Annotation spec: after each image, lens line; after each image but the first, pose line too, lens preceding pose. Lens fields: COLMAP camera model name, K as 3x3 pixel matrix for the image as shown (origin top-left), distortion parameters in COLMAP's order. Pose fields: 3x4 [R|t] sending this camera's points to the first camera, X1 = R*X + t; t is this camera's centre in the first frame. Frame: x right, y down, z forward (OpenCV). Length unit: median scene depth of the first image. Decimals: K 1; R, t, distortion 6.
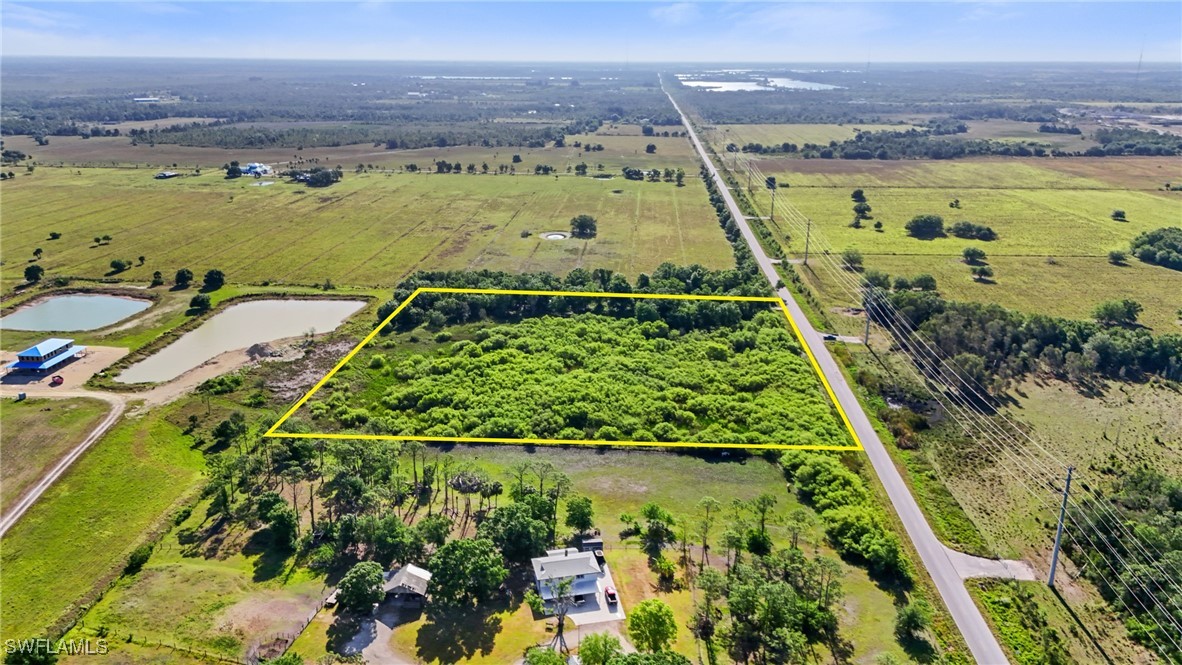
lens RADIAL K [[868.5, 0, 596.2], [0, 868.5, 332.8], [0, 0, 1]] dist [0.102234, -0.121695]
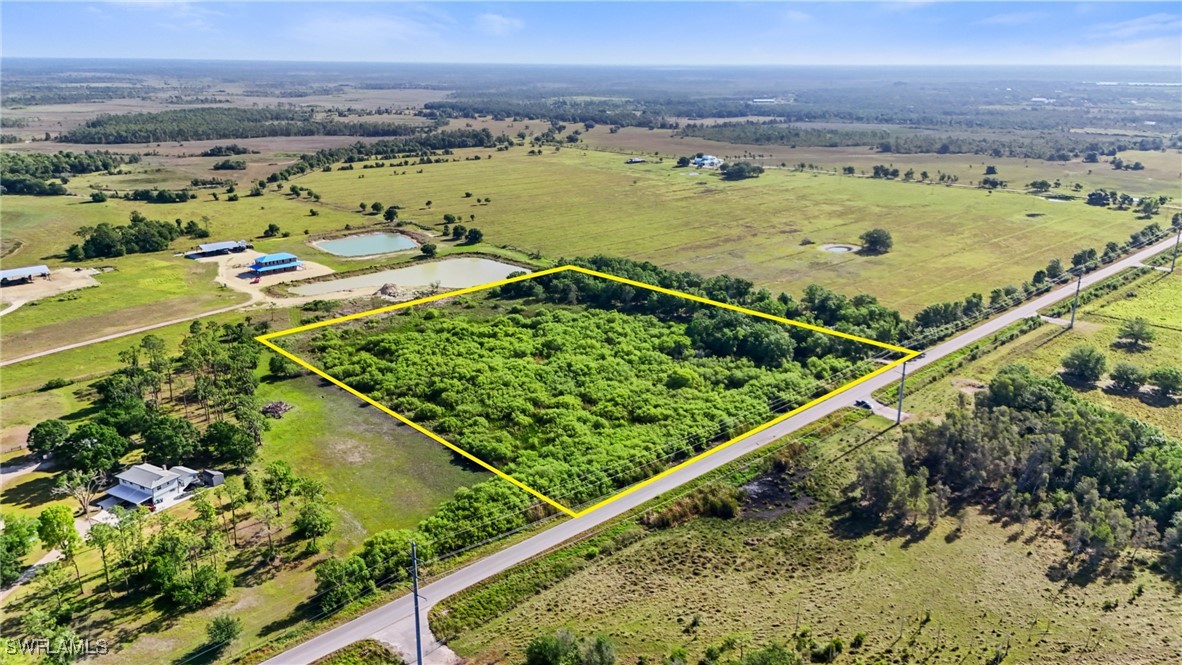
lens RADIAL K [[868.5, 0, 596.2], [0, 868.5, 332.8], [0, 0, 1]] dist [0.102234, -0.121695]
pose [[0.734293, 0.201761, -0.648156, 0.602632], [-0.206632, 0.975933, 0.069700, -0.062775], [0.646619, 0.082750, 0.758311, 0.273491]]
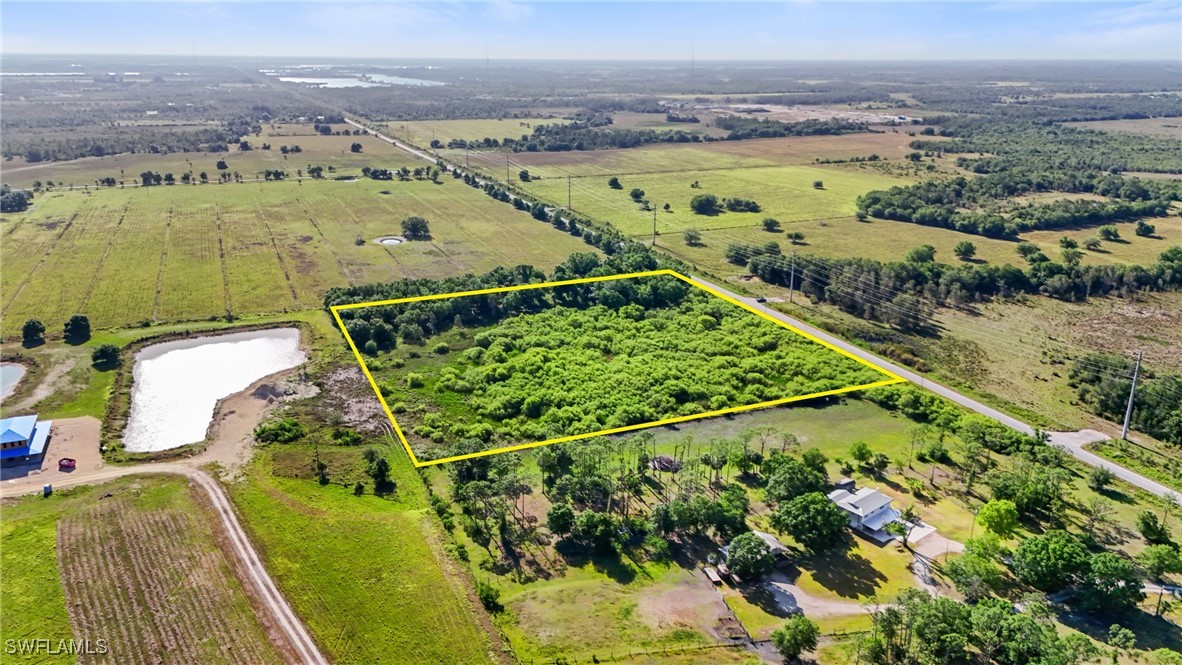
lens RADIAL K [[868.5, 0, 596.2], [0, 868.5, 332.8], [0, 0, 1]] dist [0.102234, -0.121695]
pose [[0.890499, -0.138235, 0.433477, -0.452810], [0.136293, 0.990024, 0.035729, -0.024082], [-0.434092, 0.027263, 0.900456, 0.058579]]
